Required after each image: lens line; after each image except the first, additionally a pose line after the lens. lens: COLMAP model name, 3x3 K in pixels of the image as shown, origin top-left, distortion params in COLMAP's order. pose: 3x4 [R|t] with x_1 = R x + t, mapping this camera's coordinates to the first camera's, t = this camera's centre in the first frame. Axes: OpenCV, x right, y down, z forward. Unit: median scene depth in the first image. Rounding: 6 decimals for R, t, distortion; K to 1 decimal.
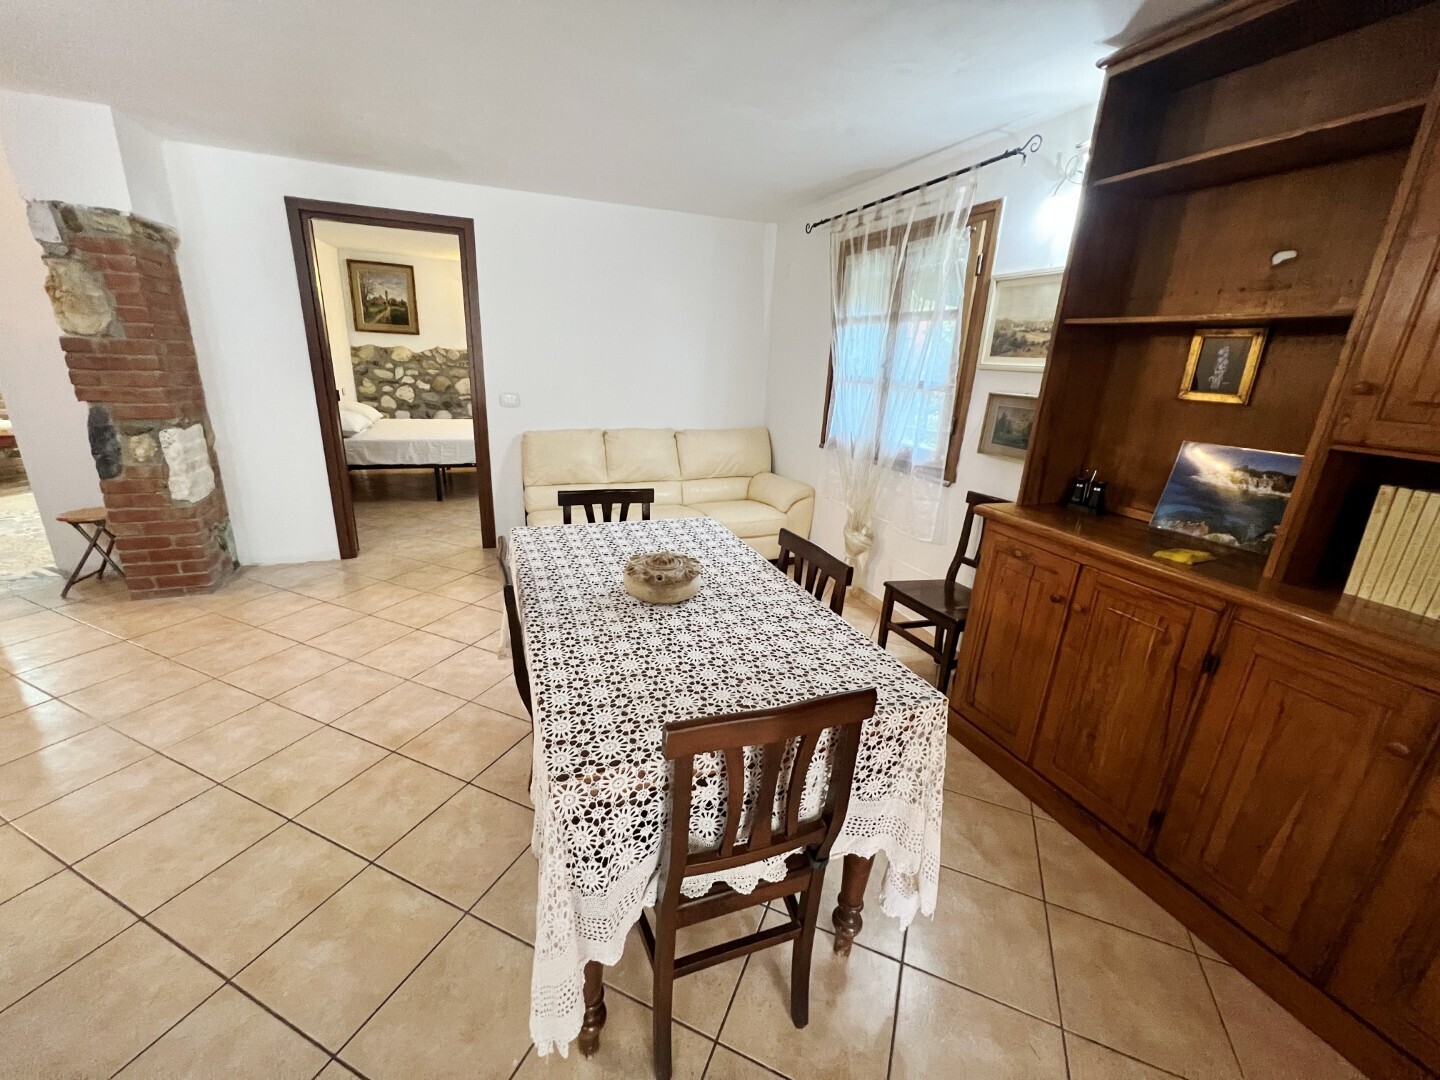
lens RADIAL K [[581.6, 0, 719.7], [0, 581.6, 532.4], [0, 0, 1]] dist [-0.009738, 0.002485]
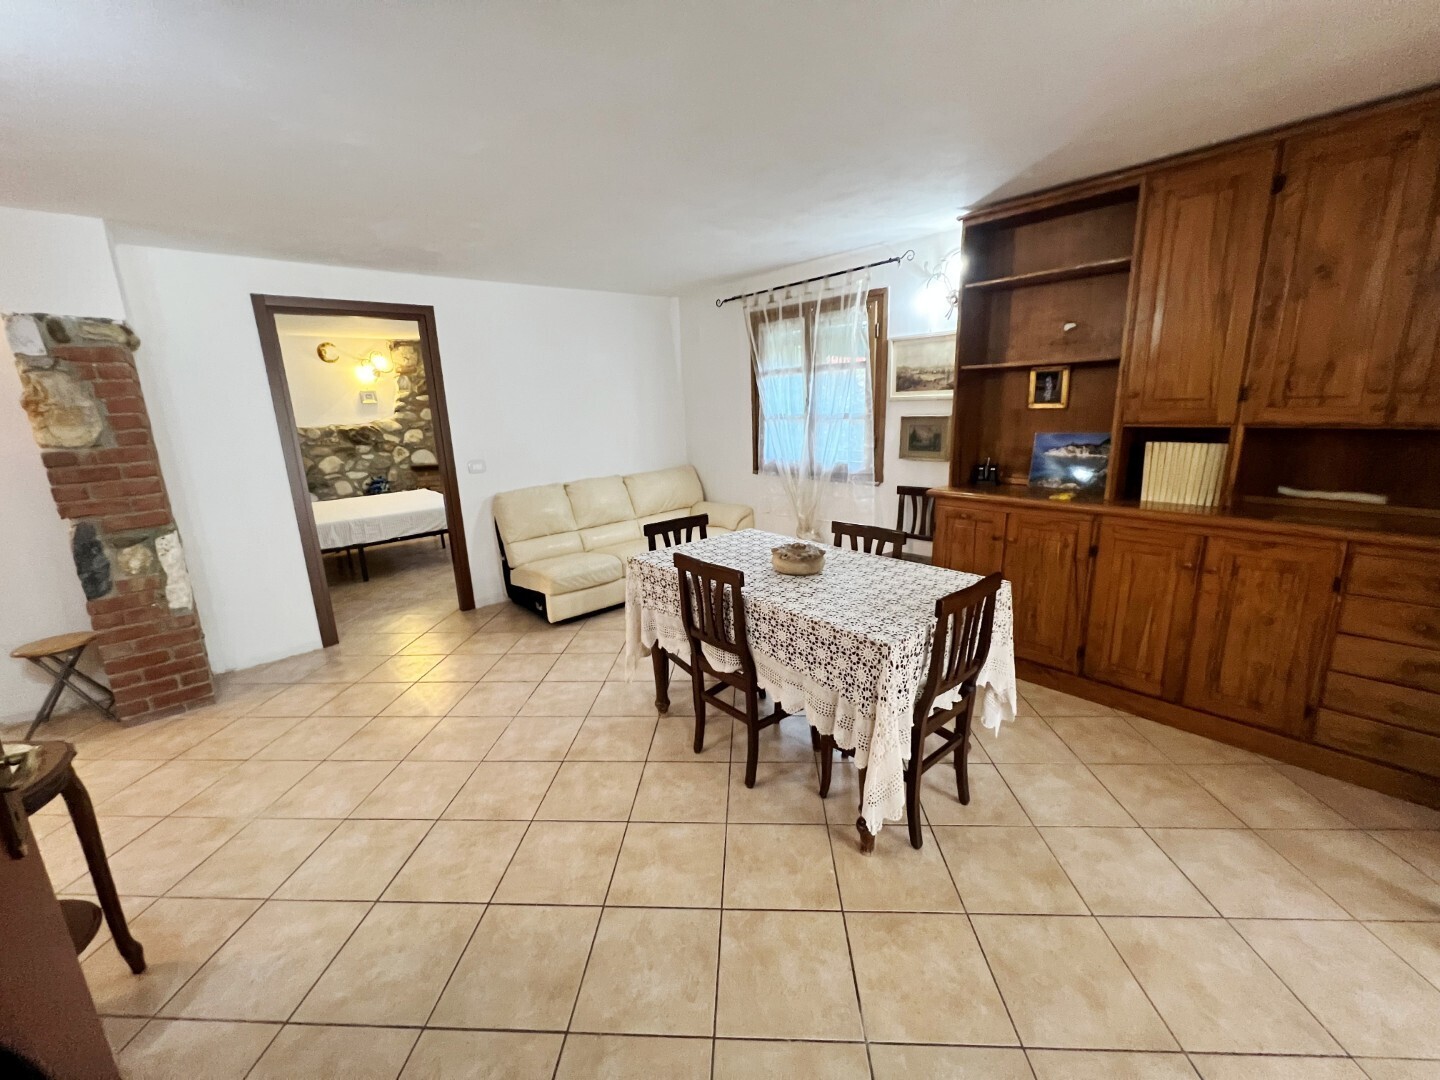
lens RADIAL K [[581.6, 0, 723.1], [0, 581.6, 530.1], [0, 0, 1]] dist [-0.009738, 0.002485]
pose [[0.937374, -0.156062, 0.311406, -0.434835], [0.178443, 0.982942, -0.044536, 0.021995], [-0.299144, 0.097315, 0.949233, -0.205836]]
